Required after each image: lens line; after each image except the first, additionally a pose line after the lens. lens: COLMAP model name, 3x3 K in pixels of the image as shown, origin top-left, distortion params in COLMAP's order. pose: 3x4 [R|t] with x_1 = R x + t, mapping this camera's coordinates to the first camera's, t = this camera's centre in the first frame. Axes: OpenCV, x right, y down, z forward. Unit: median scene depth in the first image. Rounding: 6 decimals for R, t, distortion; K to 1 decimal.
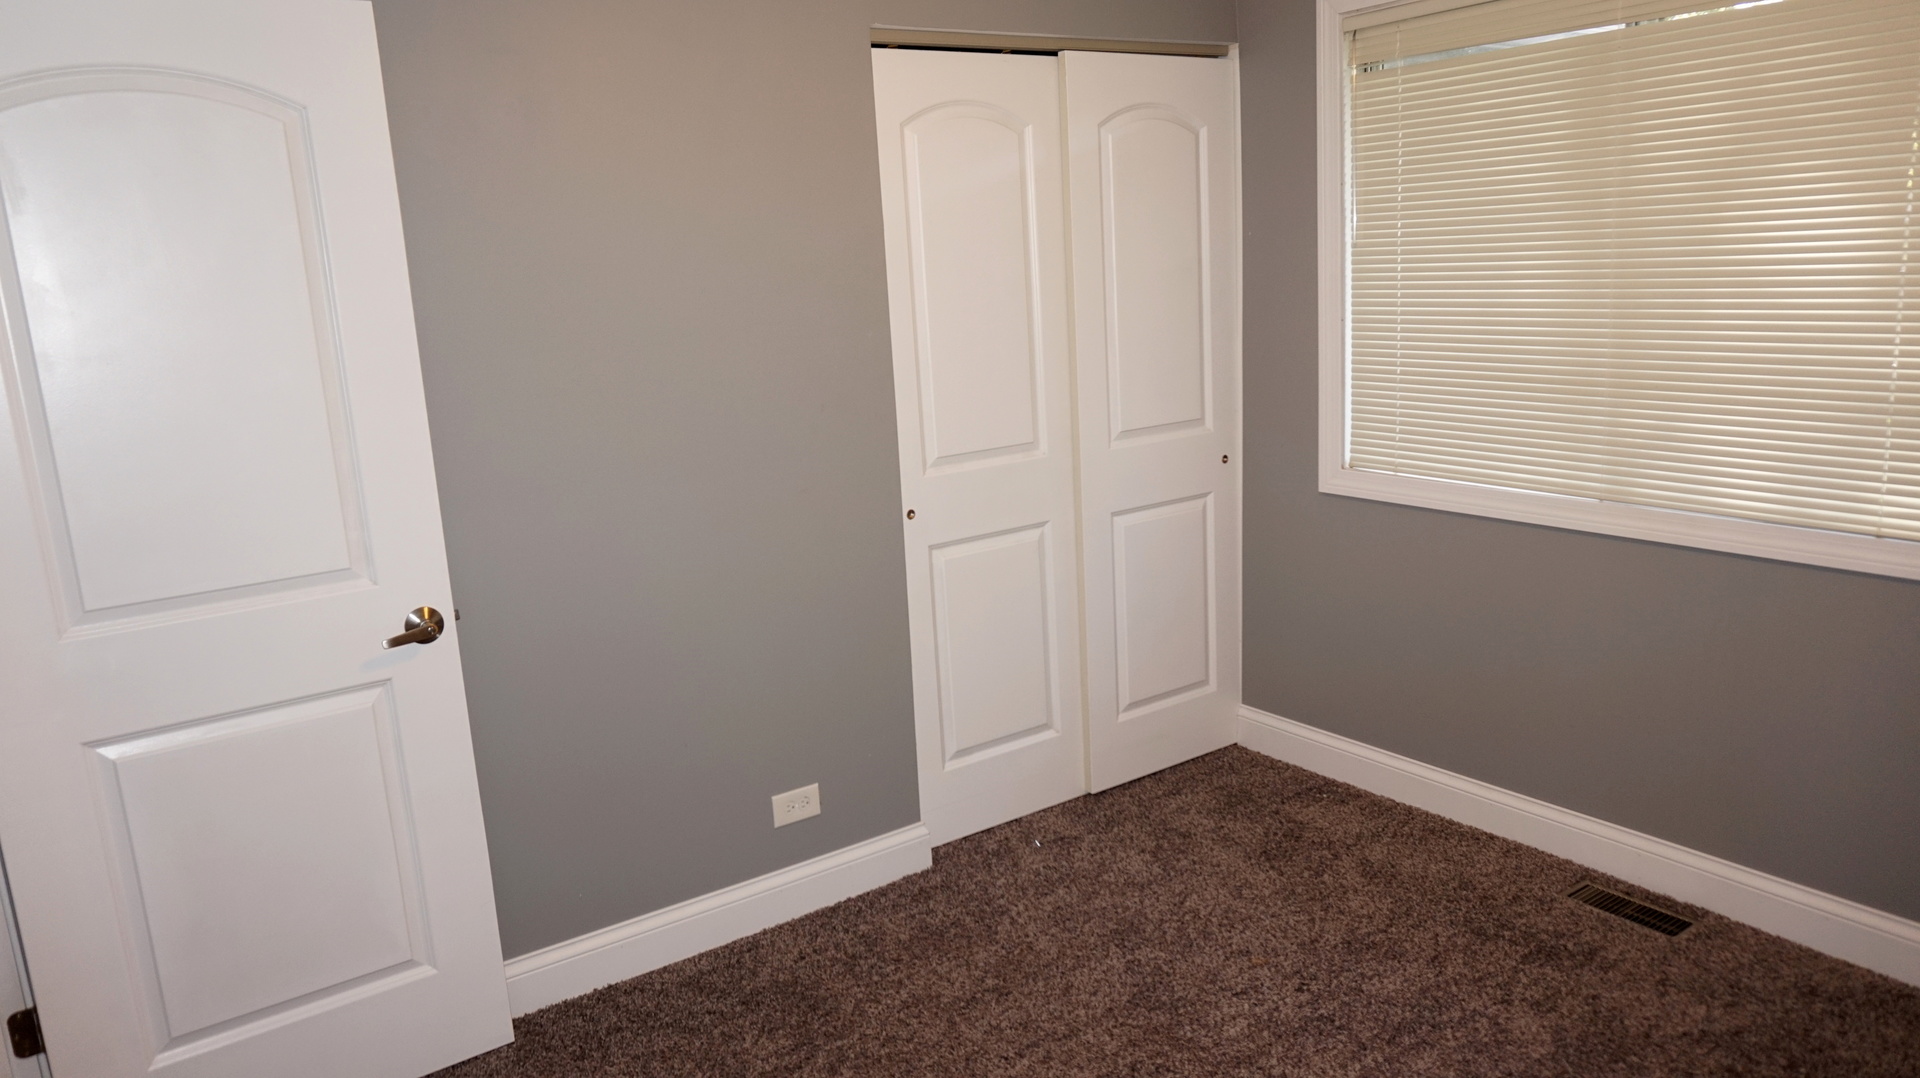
lens RADIAL K [[1277.6, 0, 958.6], [0, 1277.6, 543.0], [0, 0, 1]] dist [-0.045567, 0.027218]
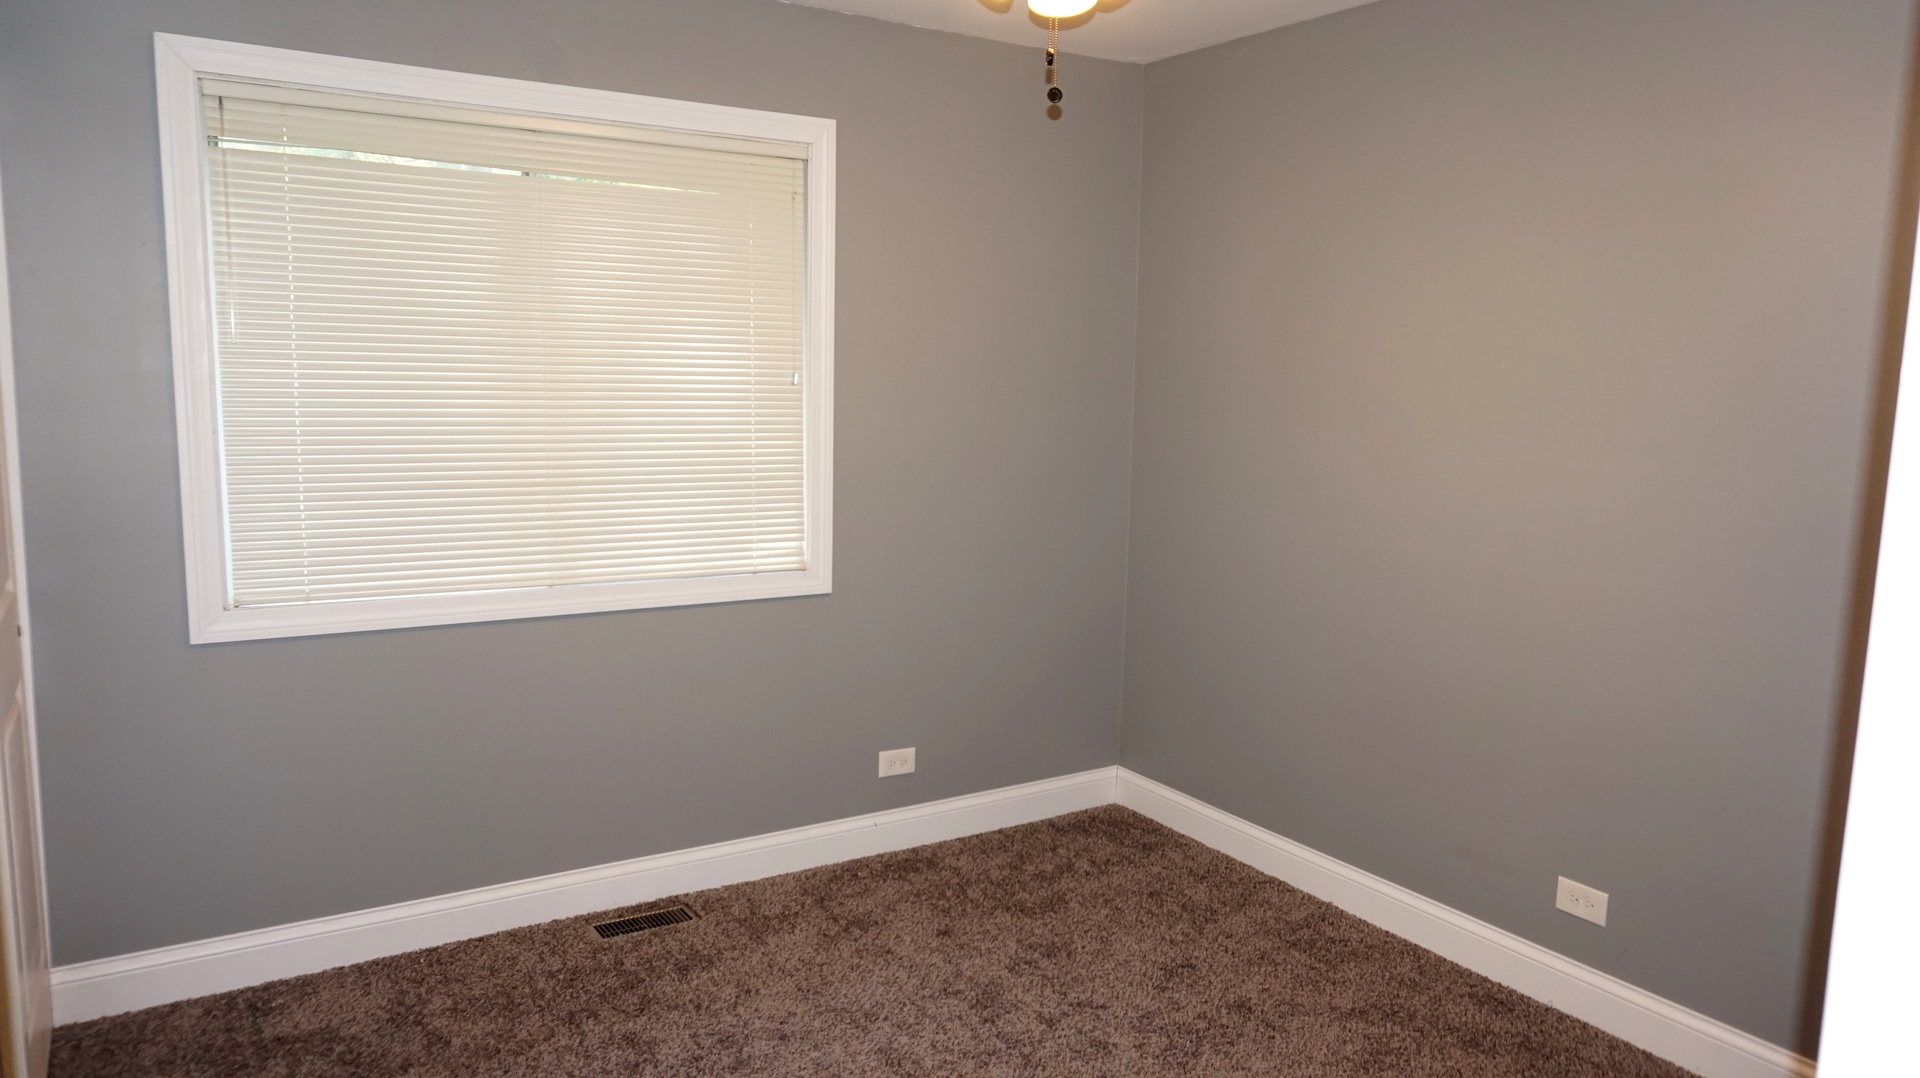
lens RADIAL K [[1277.6, 0, 961.1], [0, 1277.6, 542.4], [0, 0, 1]] dist [-0.045567, 0.027218]
pose [[0.046151, -0.080632, 0.995675, -0.588124], [0.190084, 0.979234, 0.070490, -0.081203], [-0.980683, 0.186008, 0.060519, 0.560215]]
